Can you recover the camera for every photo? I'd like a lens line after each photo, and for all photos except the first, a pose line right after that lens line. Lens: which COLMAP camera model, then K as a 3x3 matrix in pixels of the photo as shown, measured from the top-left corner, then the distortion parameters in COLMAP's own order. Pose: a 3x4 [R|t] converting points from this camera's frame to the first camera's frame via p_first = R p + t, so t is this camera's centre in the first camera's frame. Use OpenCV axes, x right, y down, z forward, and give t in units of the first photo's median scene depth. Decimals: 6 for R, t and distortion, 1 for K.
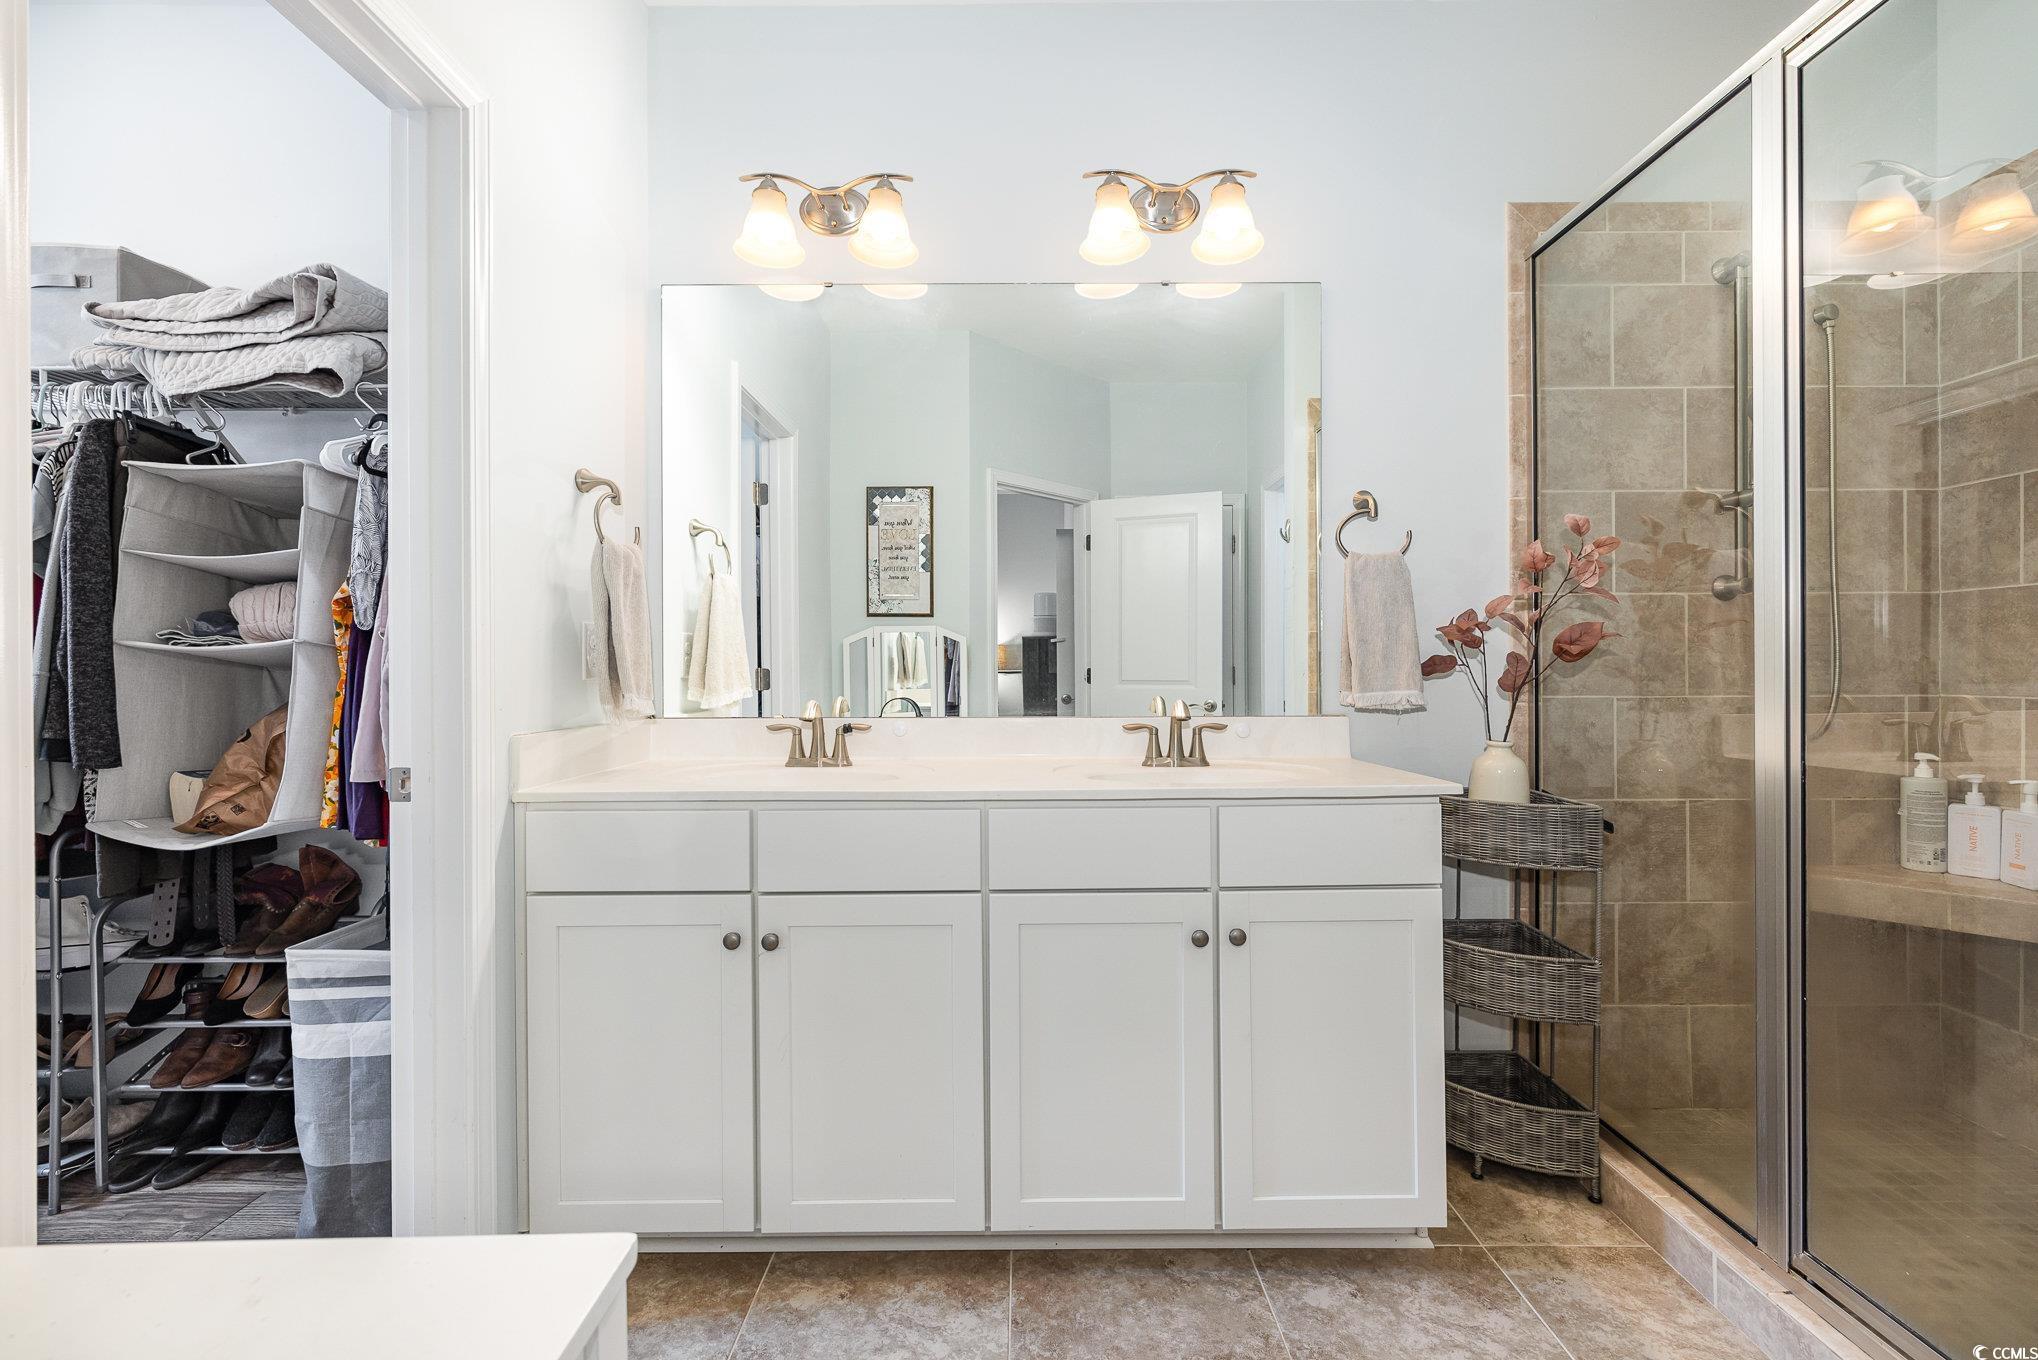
lens RADIAL K [[867.1, 0, 1025.0], [0, 867.1, 673.4], [0, 0, 1]] dist [0.001519, 0.000419]
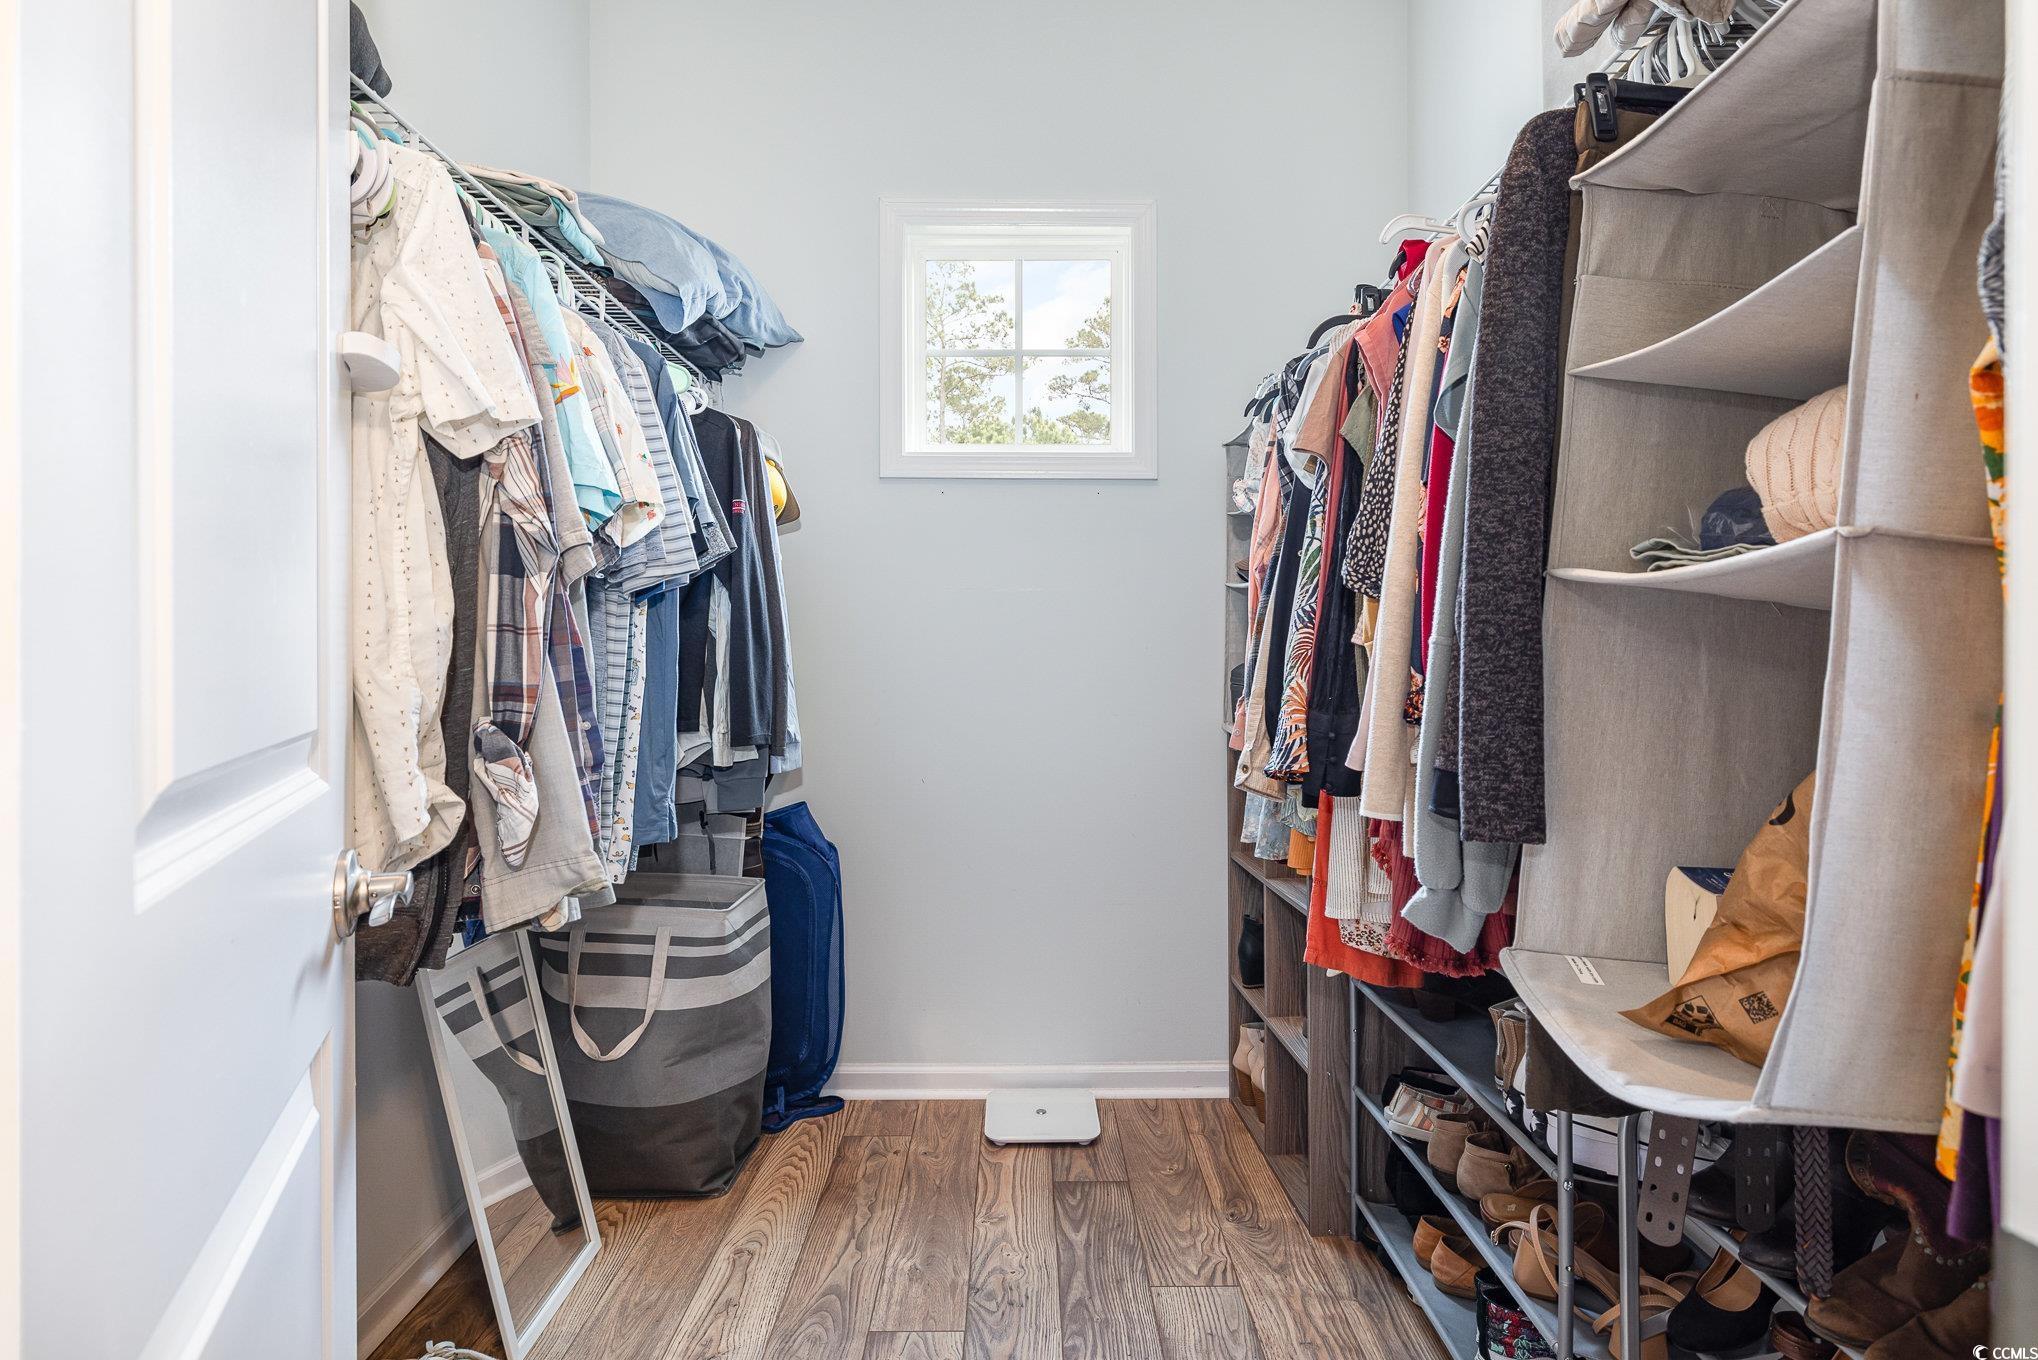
lens RADIAL K [[1098.3, 0, 1018.4], [0, 1098.3, 646.9], [0, 0, 1]] dist [-0.001560, -0.000201]
pose [[-0.000647, 0.008475, -0.999964, -0.434381], [0.001933, 0.999962, 0.008474, -0.001425], [0.999998, -0.001927, -0.000664, 0.677790]]
